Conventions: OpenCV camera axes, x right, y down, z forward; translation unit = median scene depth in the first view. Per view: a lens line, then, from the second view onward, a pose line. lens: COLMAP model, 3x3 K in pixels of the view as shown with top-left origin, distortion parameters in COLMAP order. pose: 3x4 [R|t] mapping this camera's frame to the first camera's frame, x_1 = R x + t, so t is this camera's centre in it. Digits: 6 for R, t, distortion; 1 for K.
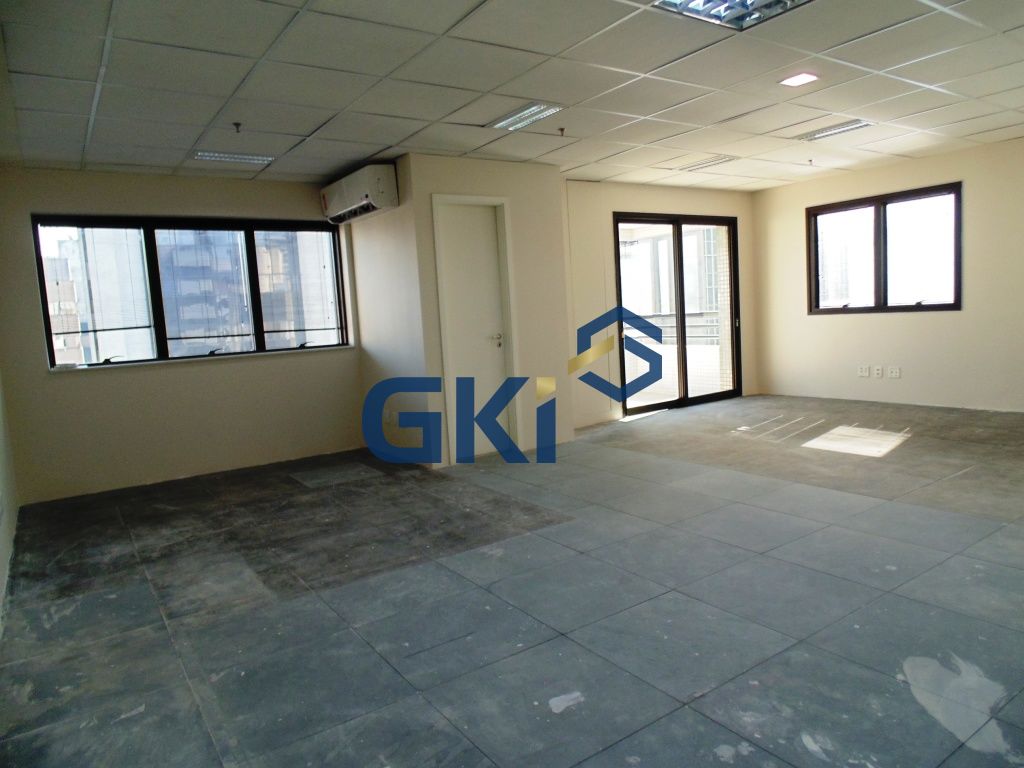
lens RADIAL K [[663.5, 0, 512.0], [0, 663.5, 384.0], [0, 0, 1]] dist [0.000551, -0.003254]
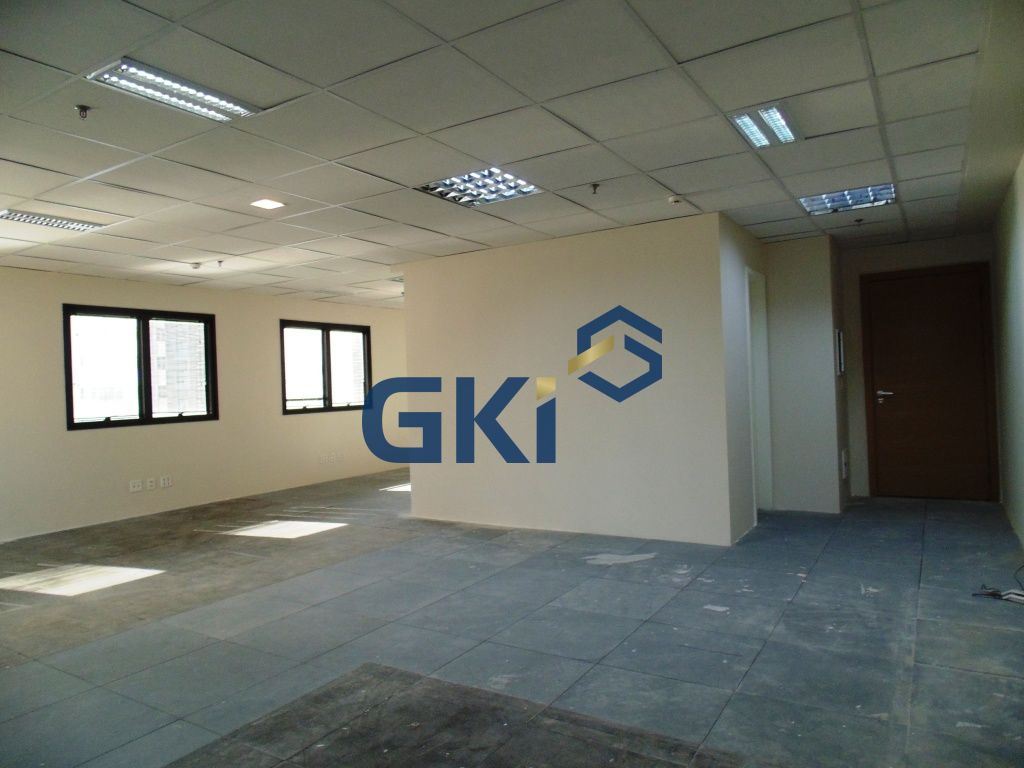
lens RADIAL K [[702.0, 0, 513.4], [0, 702.0, 356.7], [0, 0, 1]] dist [-0.012389, -0.000372]
pose [[-0.402347, 0.113069, 0.908478, -0.930918], [0.163398, 0.985279, -0.050262, -0.100435], [-0.900787, 0.128221, -0.414899, 1.401981]]
